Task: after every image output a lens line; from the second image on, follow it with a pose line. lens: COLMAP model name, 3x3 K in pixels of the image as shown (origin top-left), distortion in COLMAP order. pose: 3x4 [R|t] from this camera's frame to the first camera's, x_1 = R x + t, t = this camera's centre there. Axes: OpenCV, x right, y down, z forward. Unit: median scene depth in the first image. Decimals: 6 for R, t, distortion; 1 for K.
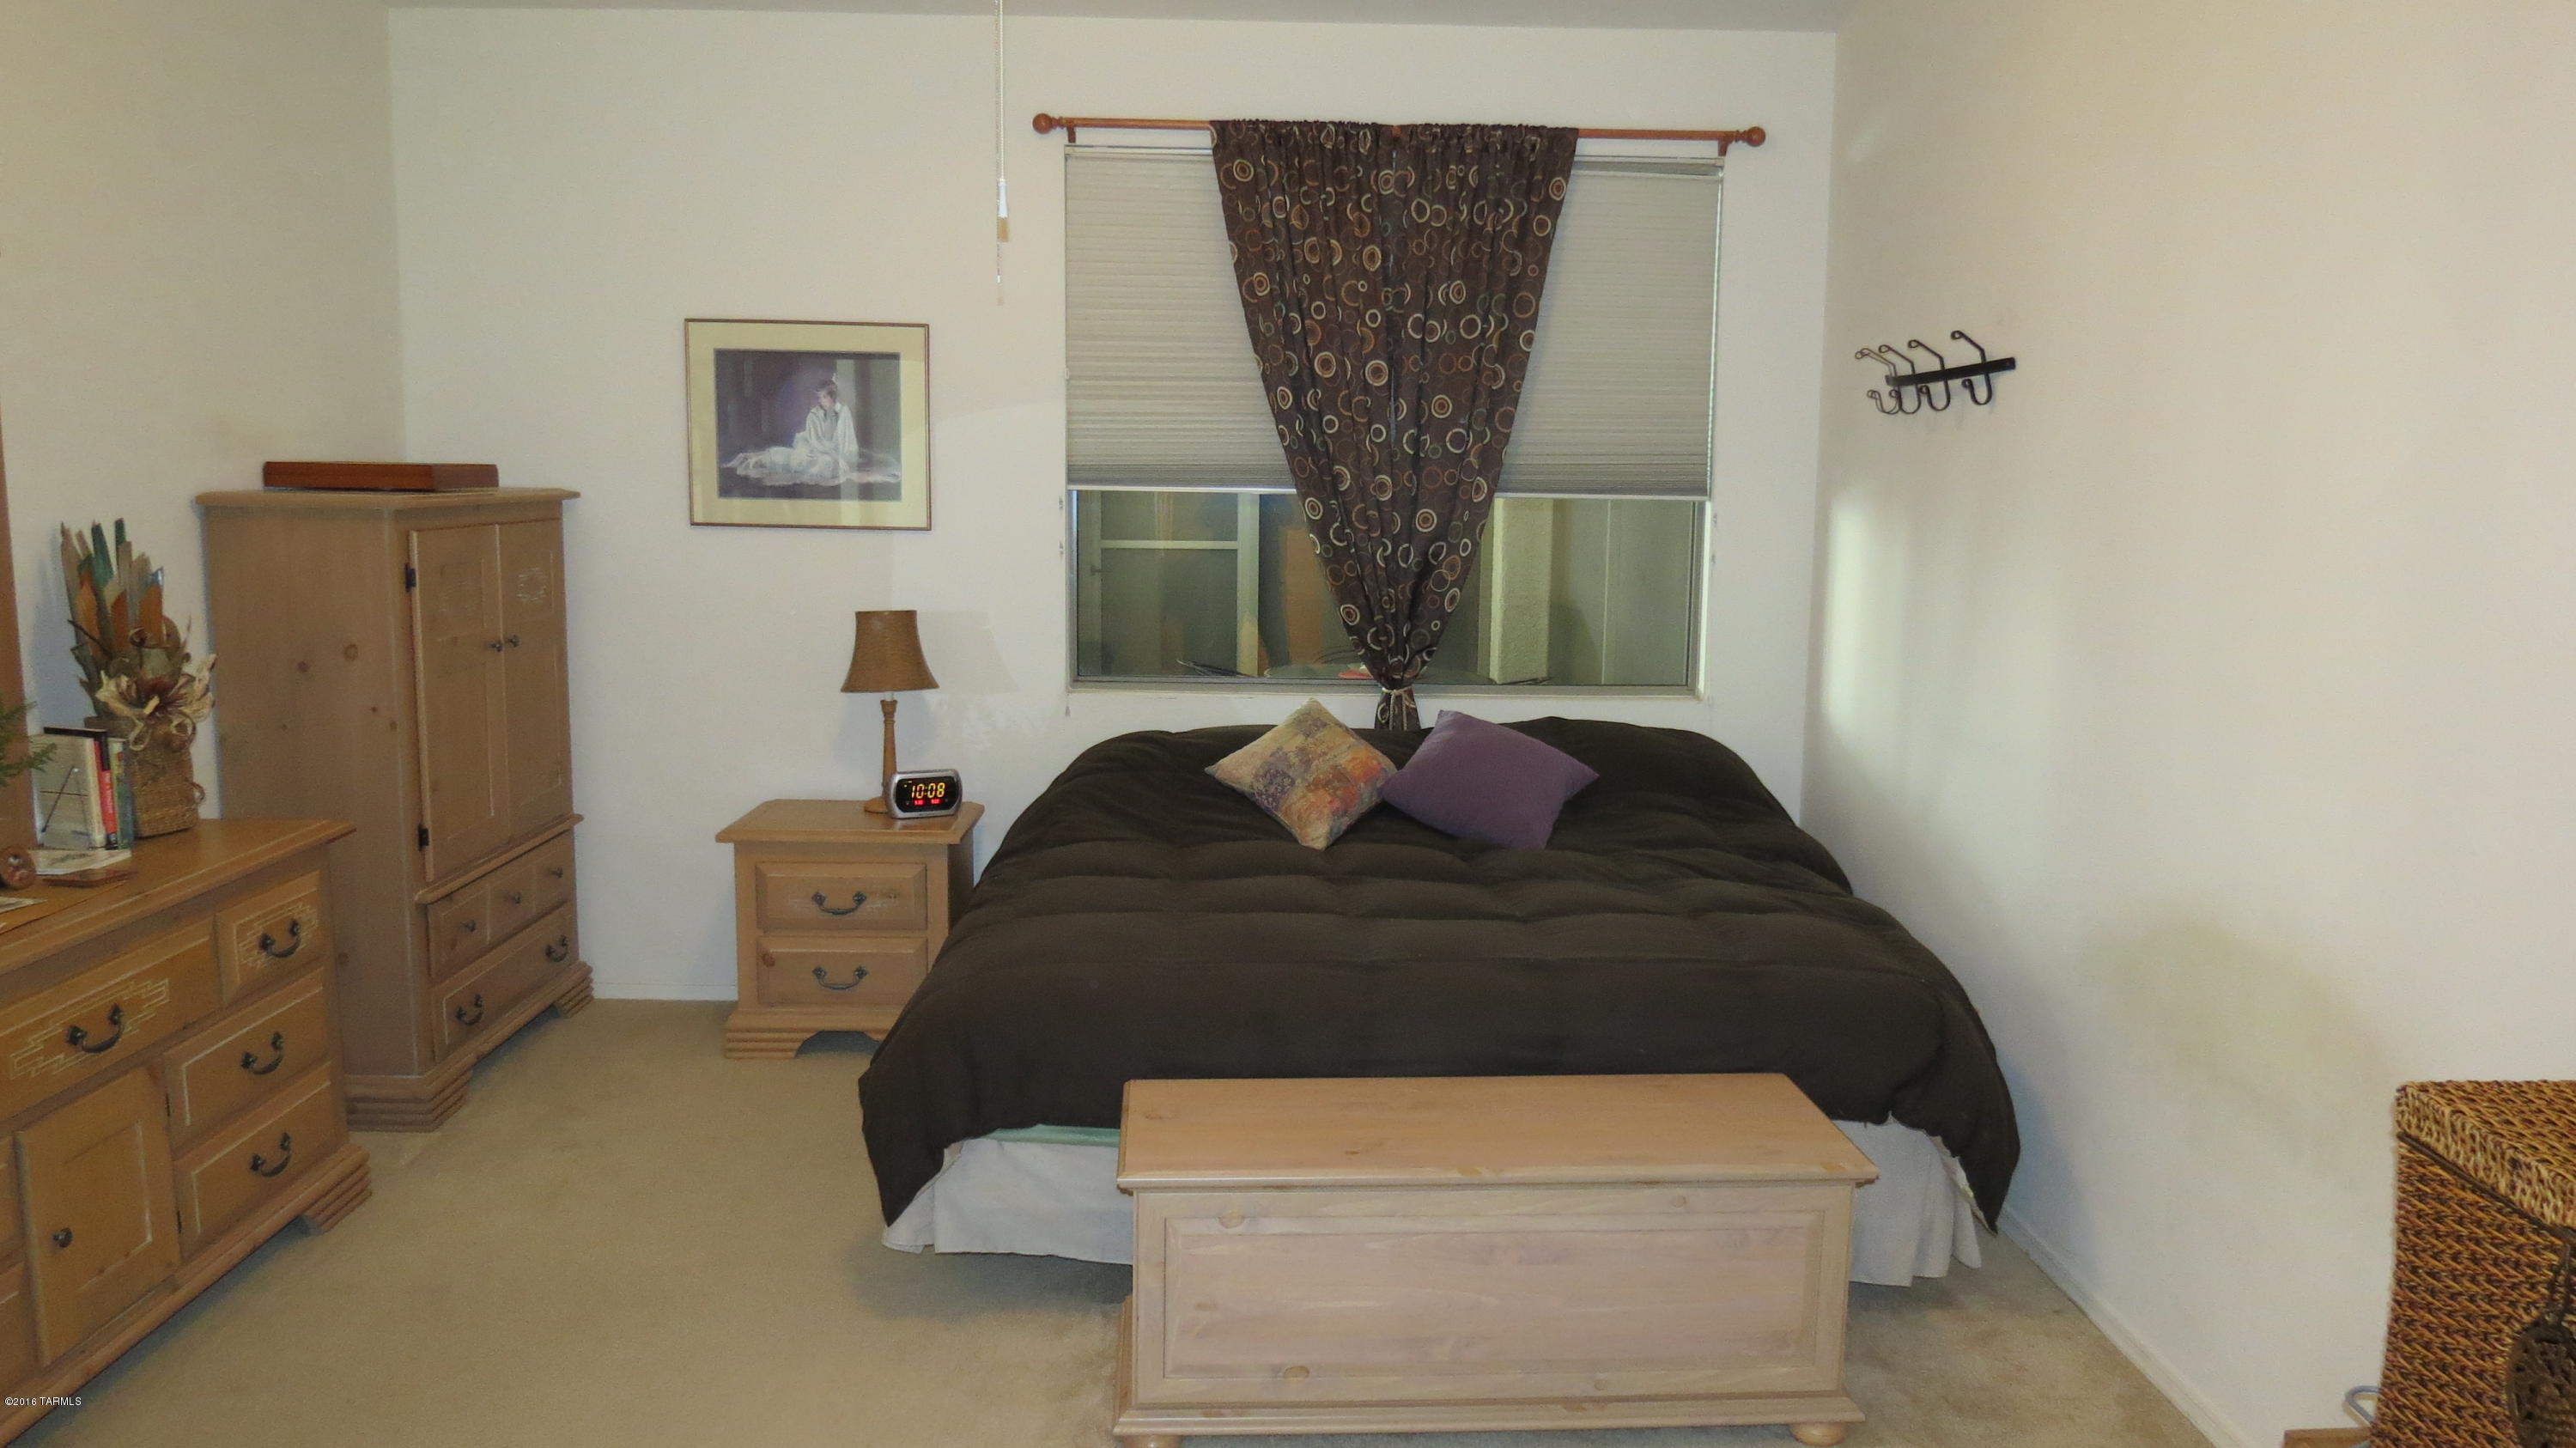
lens RADIAL K [[1887.8, 0, 1288.0], [0, 1887.8, 724.0], [0, 0, 1]] dist [-0.040543, 0.000149]
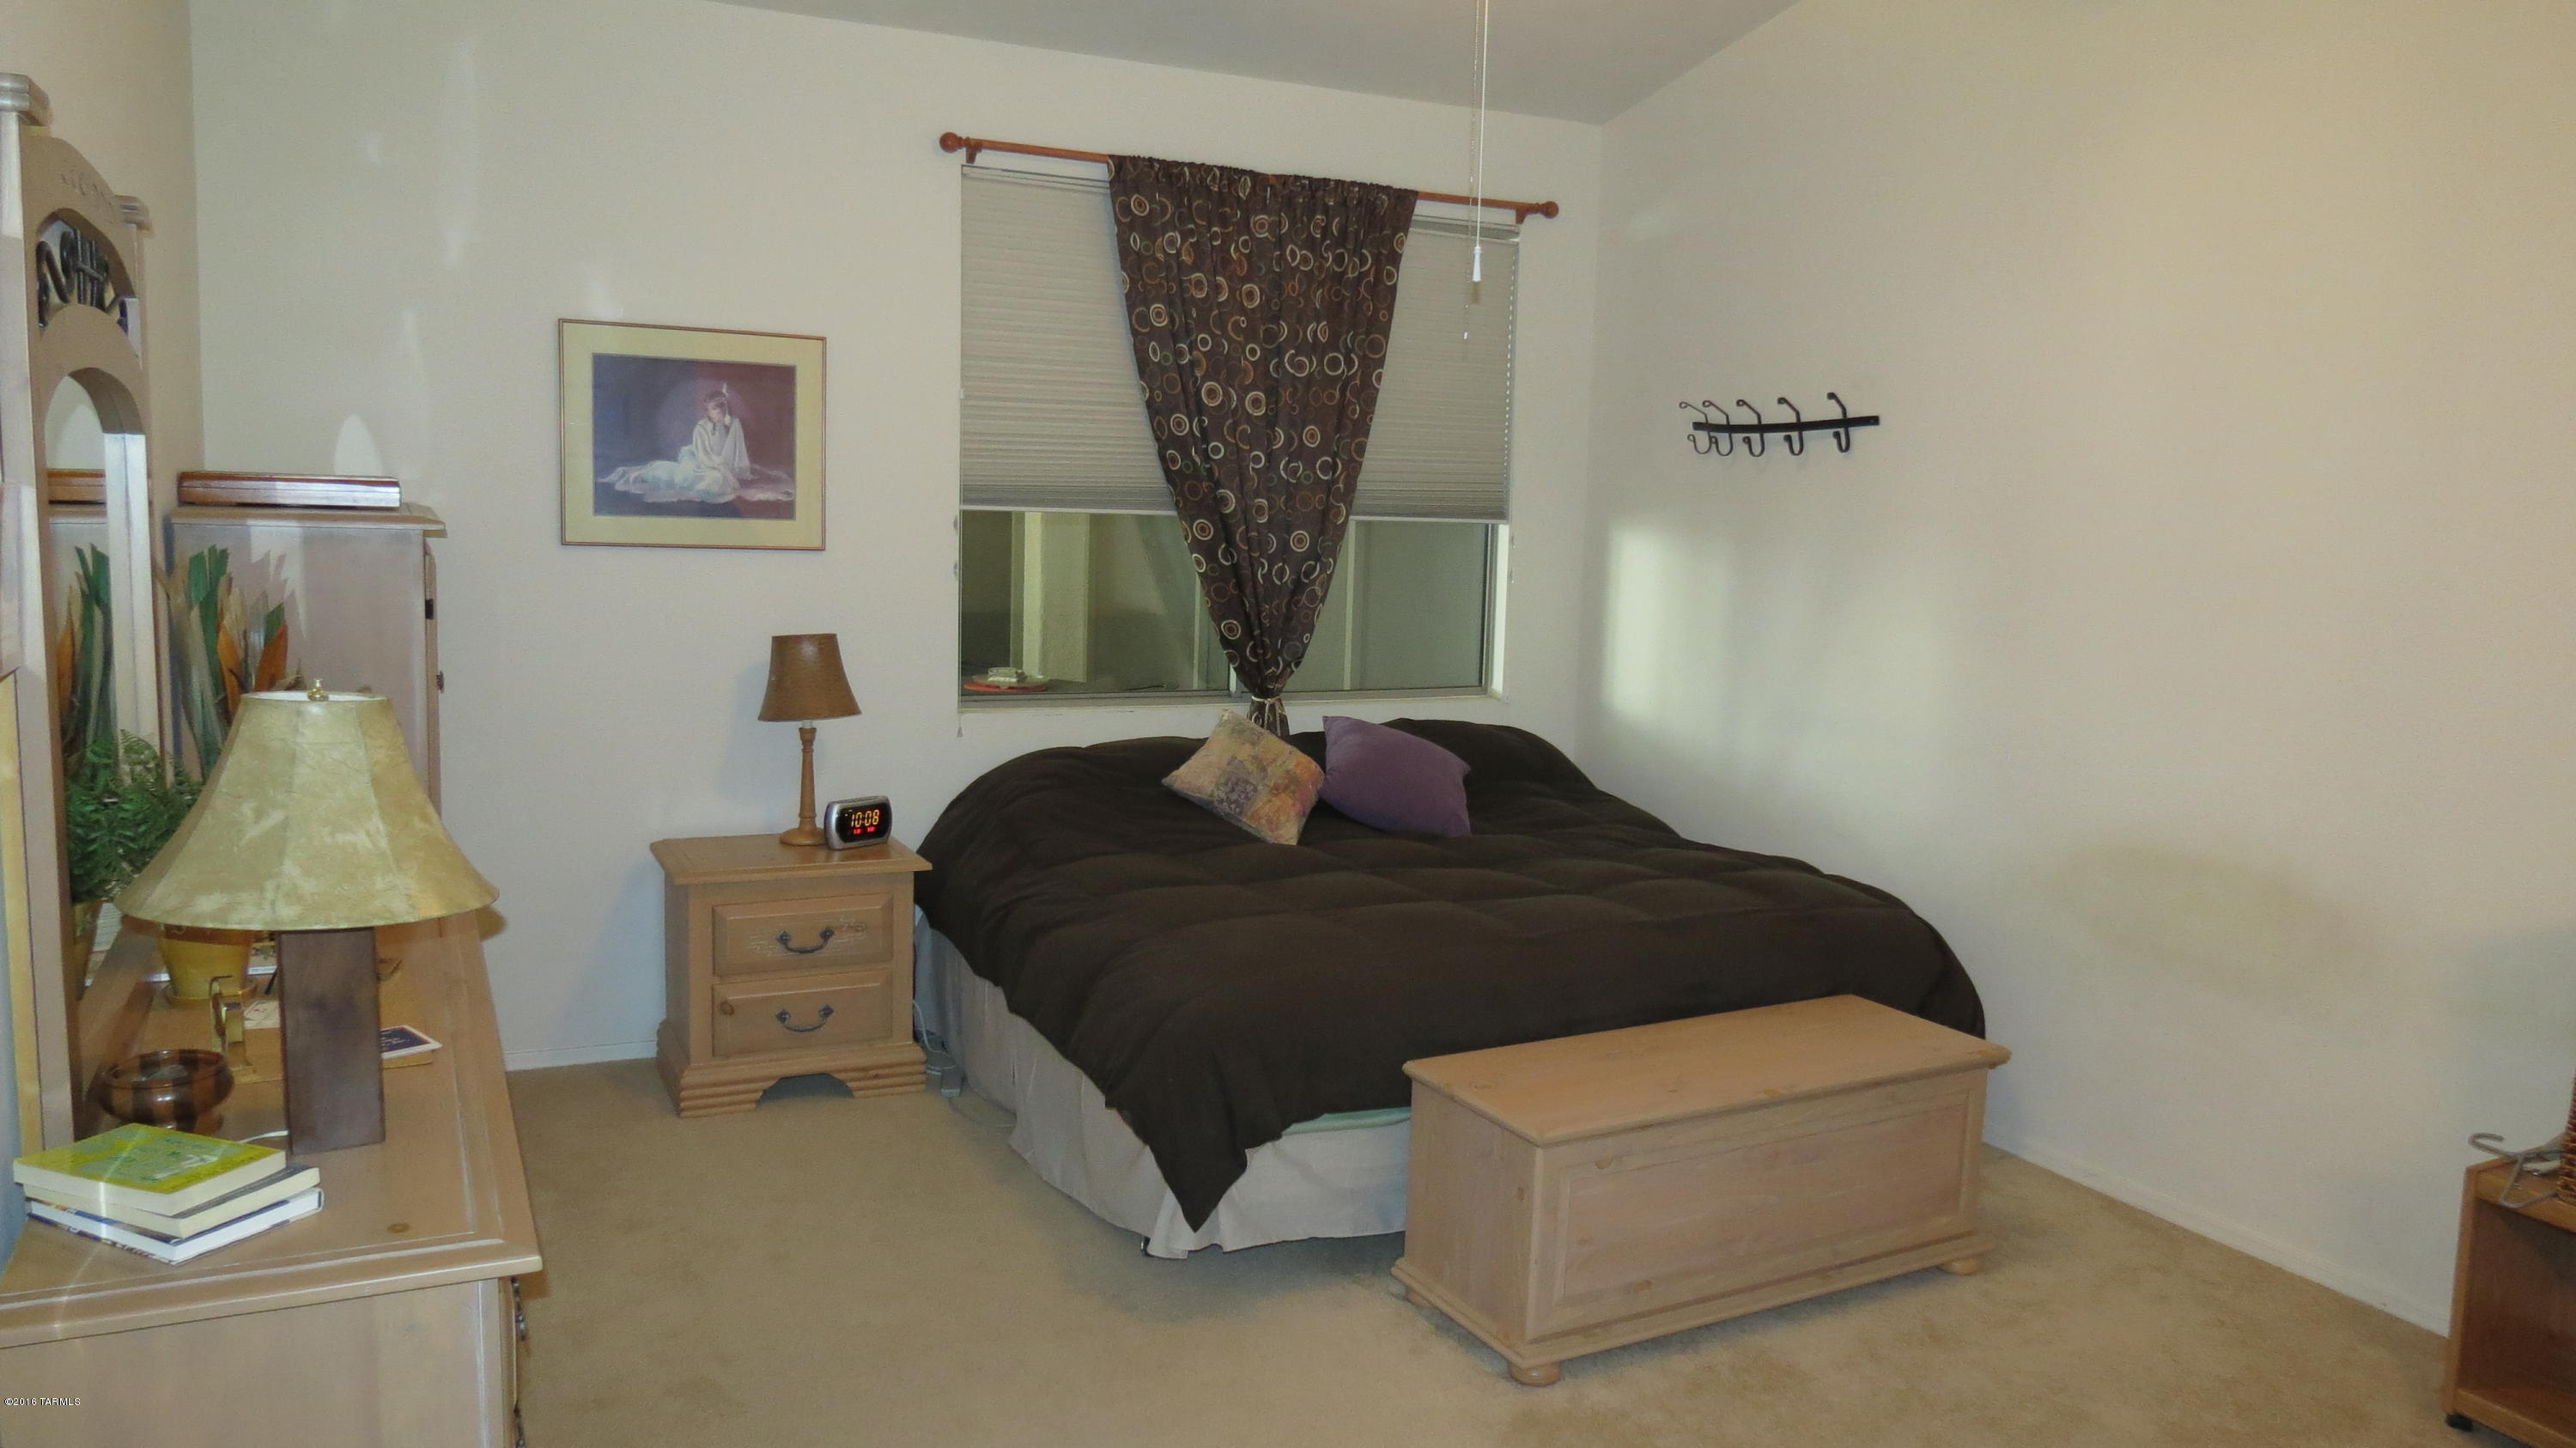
lens RADIAL K [[1887.8, 0, 1288.0], [0, 1887.8, 724.0], [0, 0, 1]] dist [-0.040543, 0.000149]
pose [[0.899251, -0.040381, 0.435564, -0.411037], [0.041895, 0.999103, 0.006132, -0.010192], [-0.435421, 0.012733, 0.900137, 0.030337]]
